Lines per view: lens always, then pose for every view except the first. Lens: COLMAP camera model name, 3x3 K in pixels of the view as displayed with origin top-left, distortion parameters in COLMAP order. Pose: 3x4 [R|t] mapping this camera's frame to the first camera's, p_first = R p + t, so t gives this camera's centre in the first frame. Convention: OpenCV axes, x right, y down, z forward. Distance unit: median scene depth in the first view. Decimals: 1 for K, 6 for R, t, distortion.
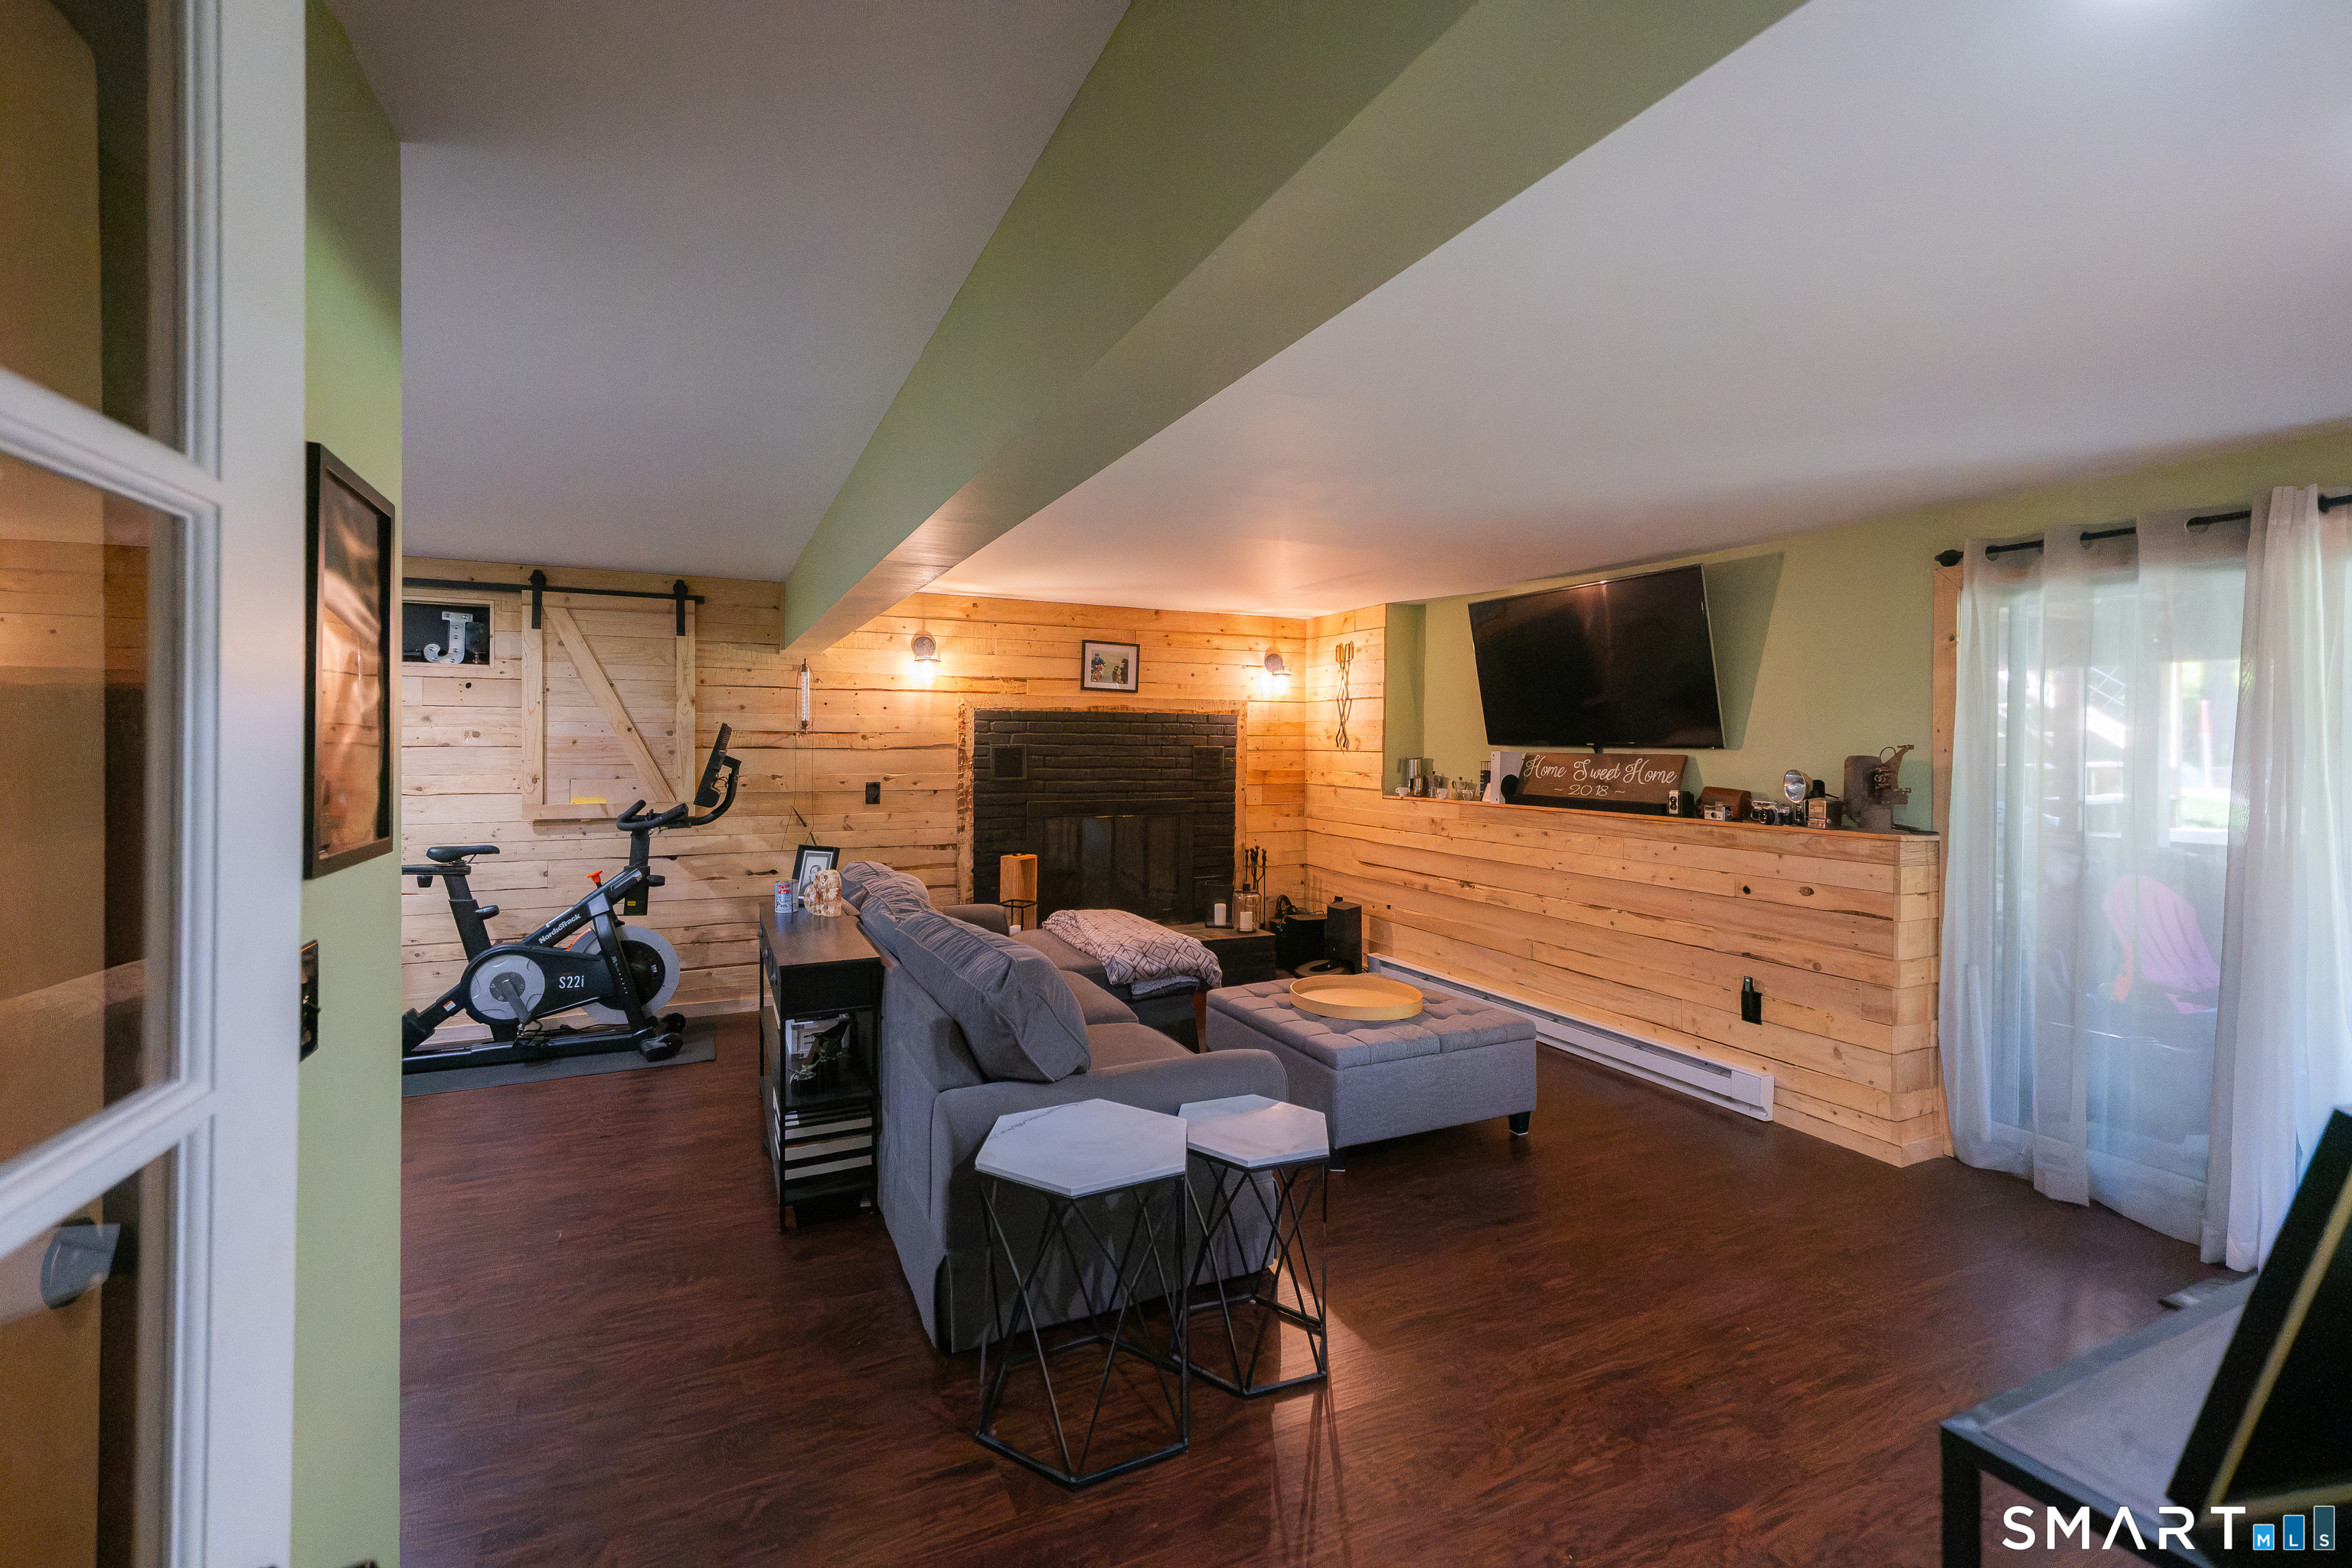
lens RADIAL K [[1004.7, 0, 1126.0], [0, 1004.7, 744.4], [0, 0, 1]] dist [0.019364, -0.007870]
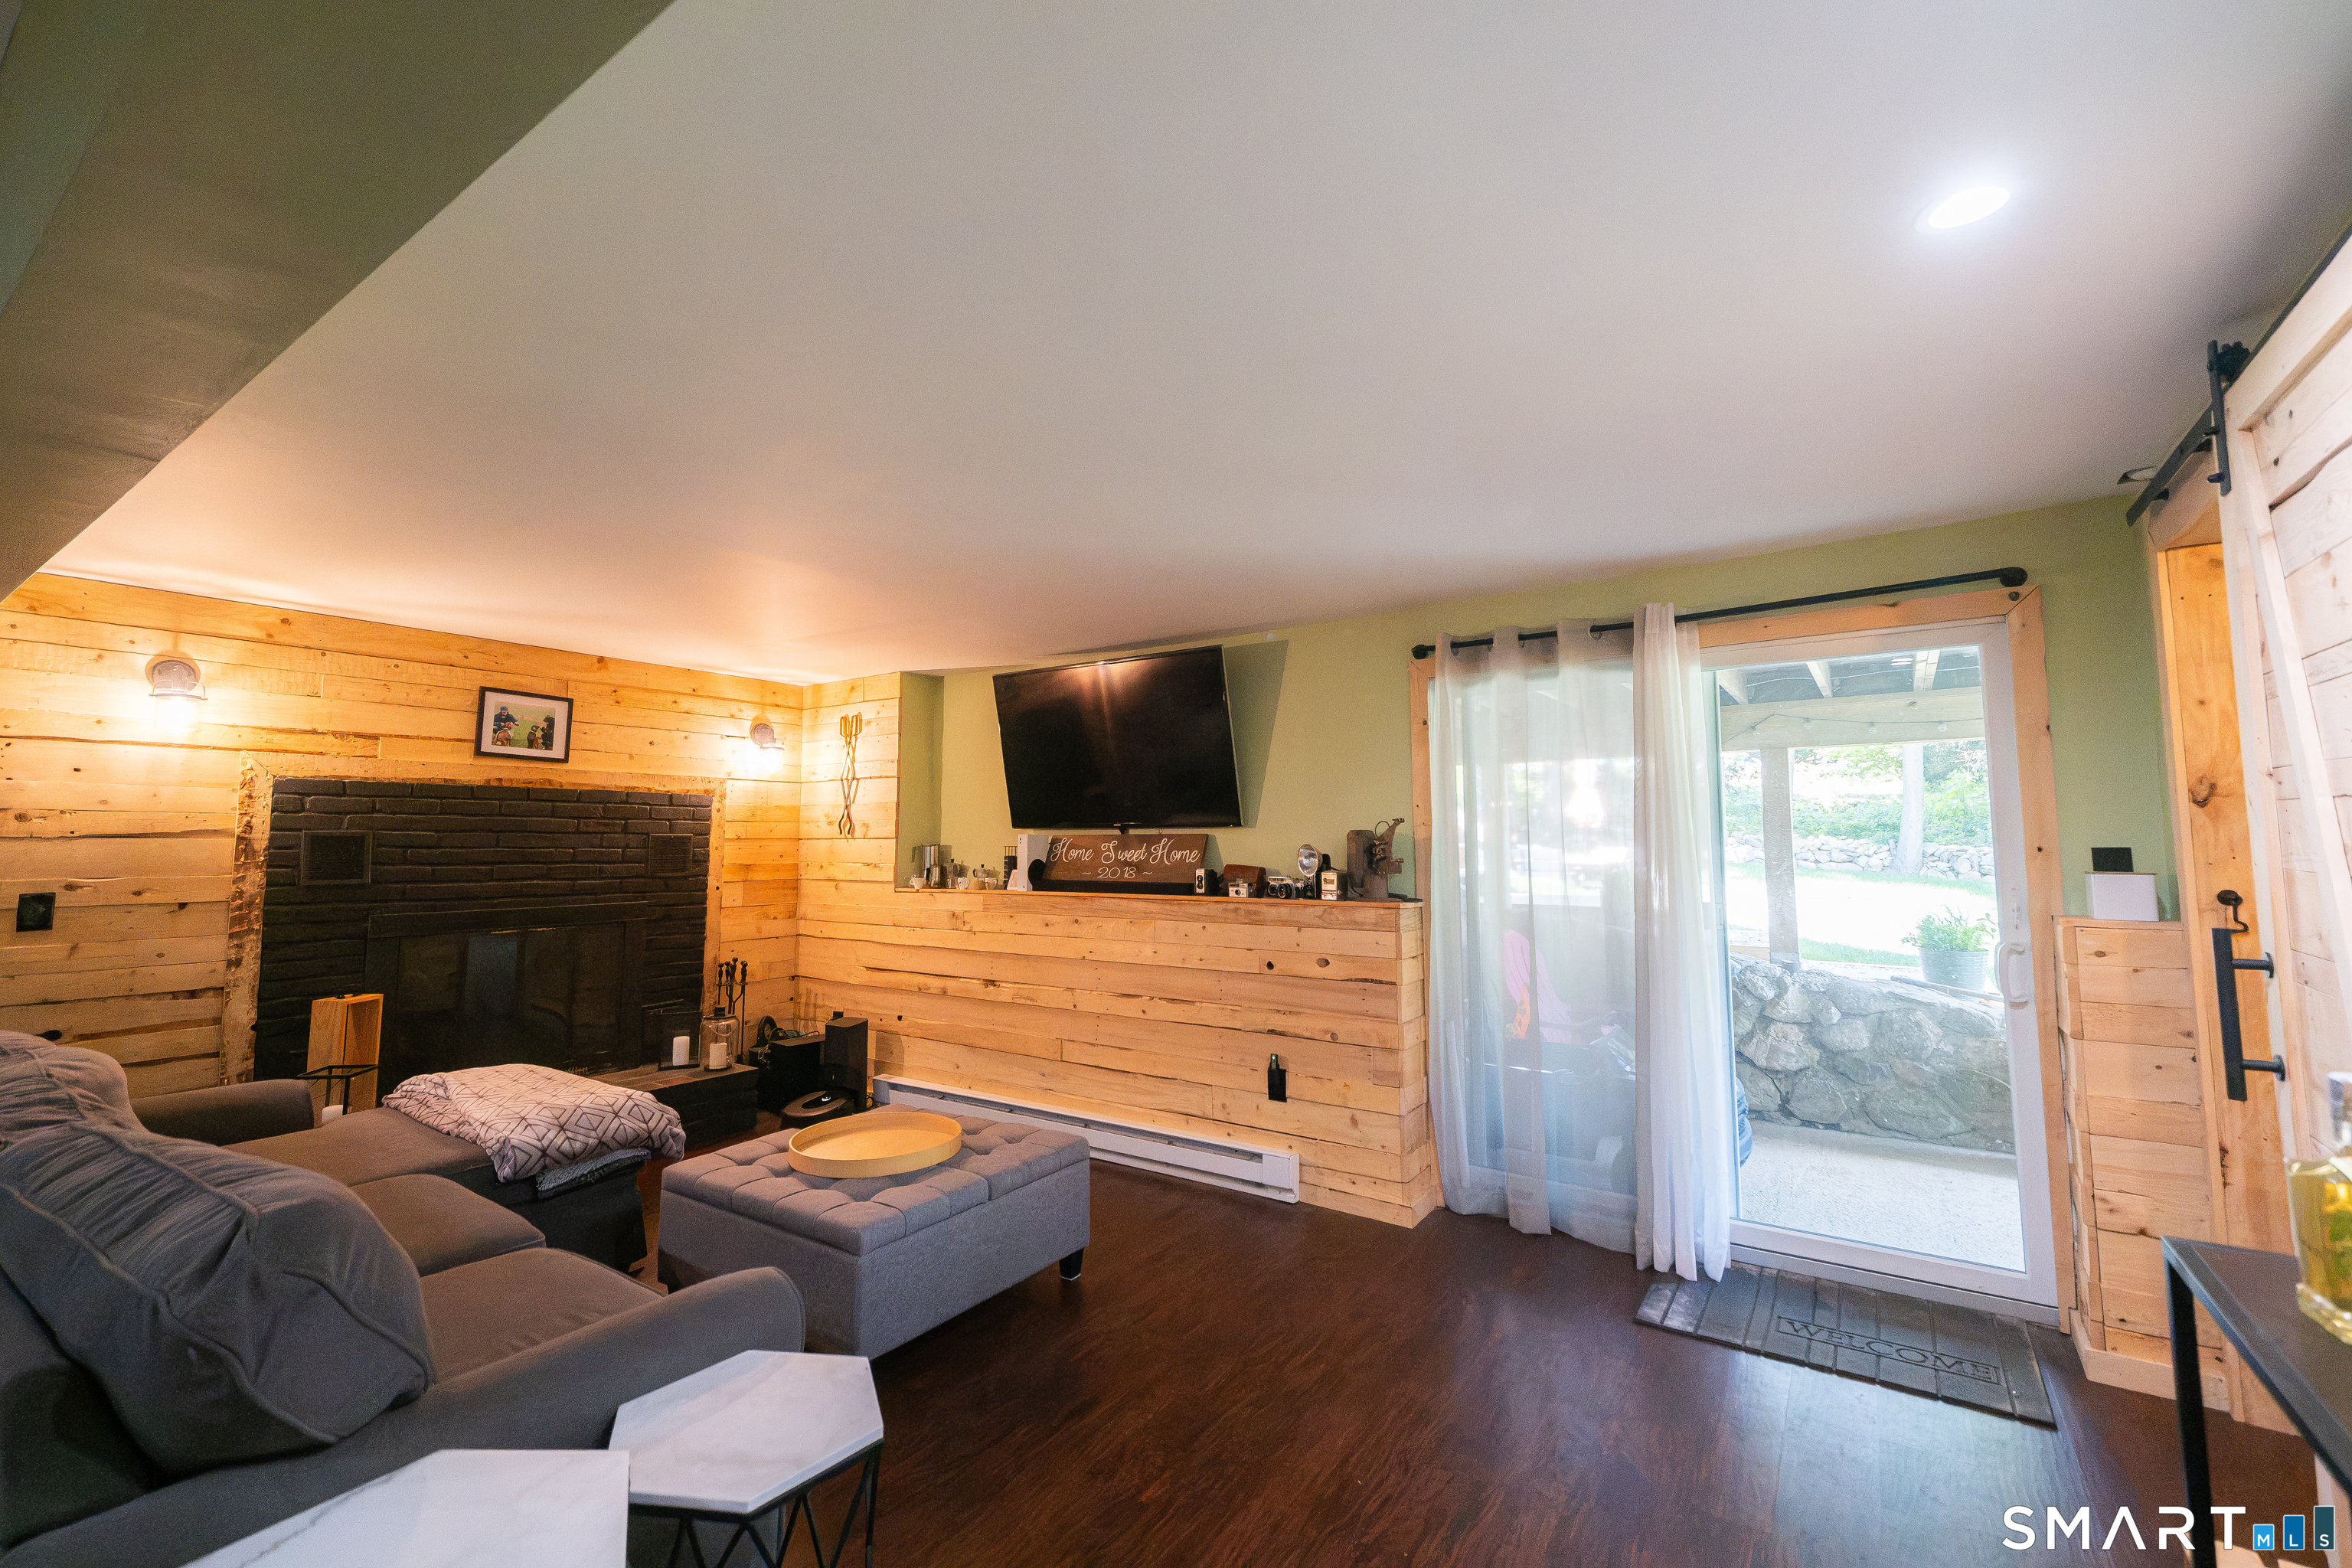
lens RADIAL K [[1004.7, 0, 1177.5], [0, 1004.7, 759.8], [0, 0, 1]] dist [0.019364, -0.007870]
pose [[0.851567, 0.034609, 0.523102, 0.004643], [0.010086, 0.996552, -0.082353, 0.014927], [-0.524149, 0.075405, 0.848282, 0.132302]]
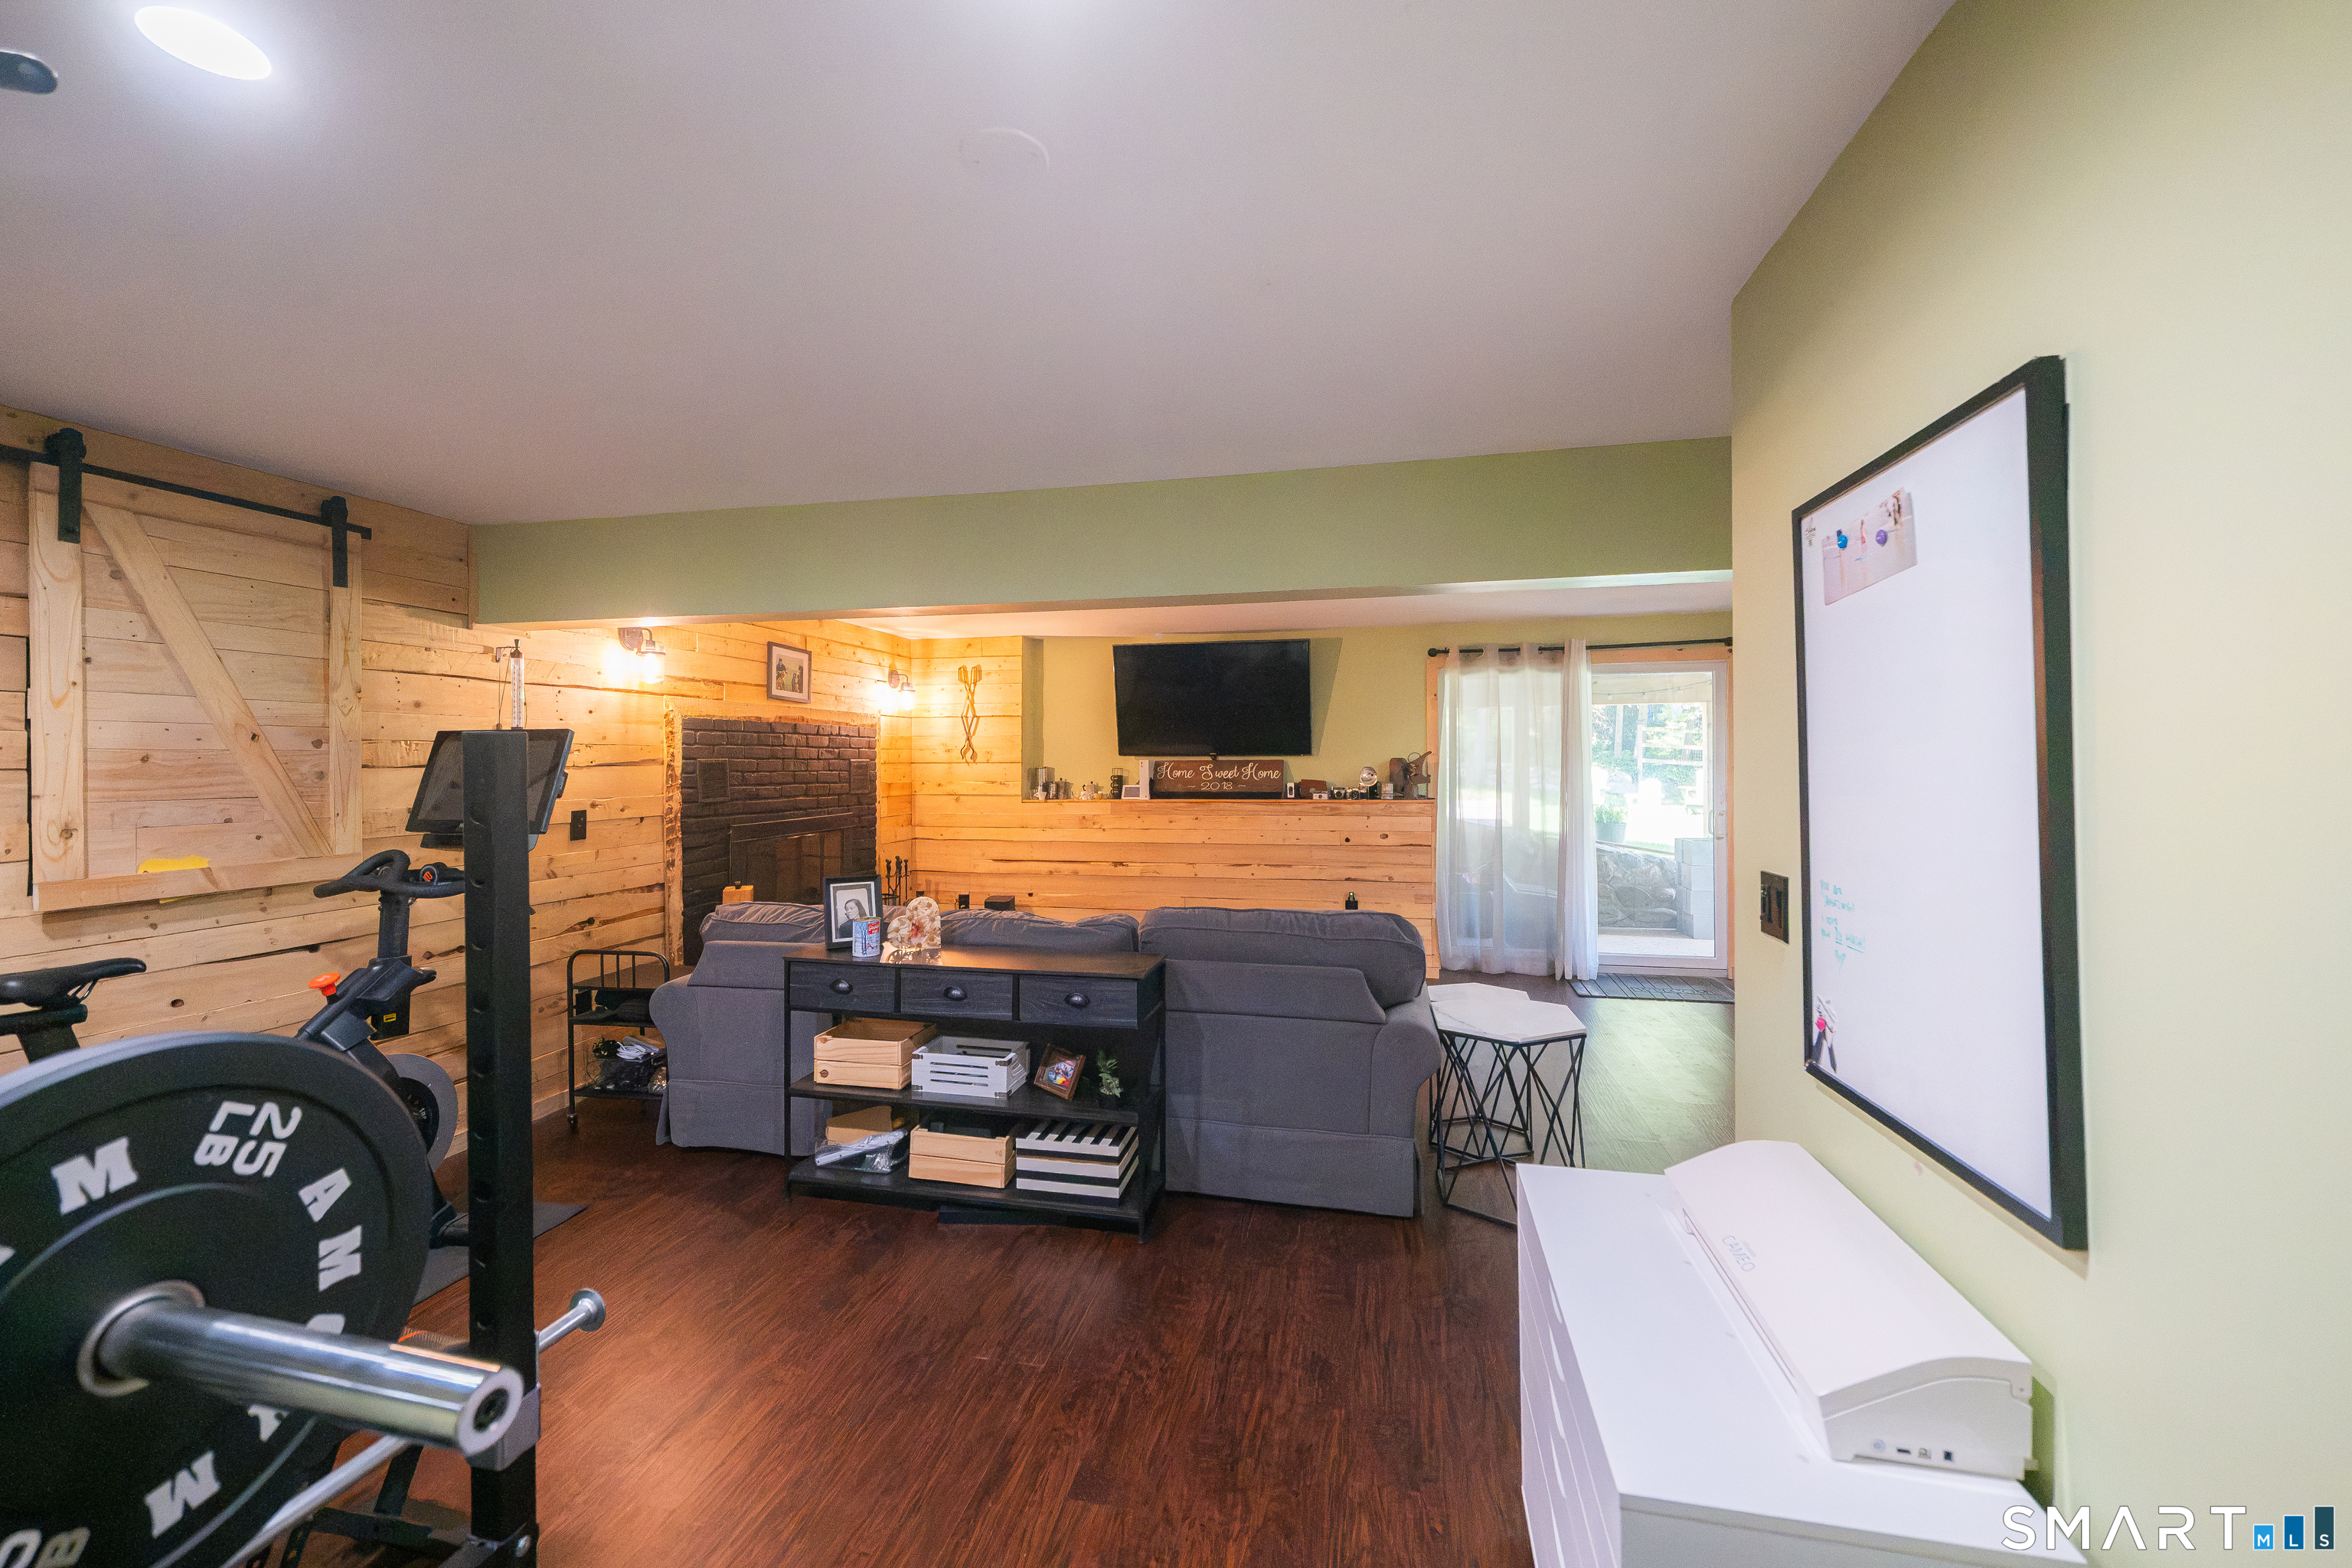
lens RADIAL K [[954.6, 0, 1186.5], [0, 954.6, 751.6], [0, 0, 1]] dist [-0.001043, -0.001386]
pose [[0.580652, -0.003399, 0.814145, -0.566631], [0.012052, 0.999918, -0.004421, 0.002196], [-0.814063, 0.012379, 0.580645, 0.219156]]
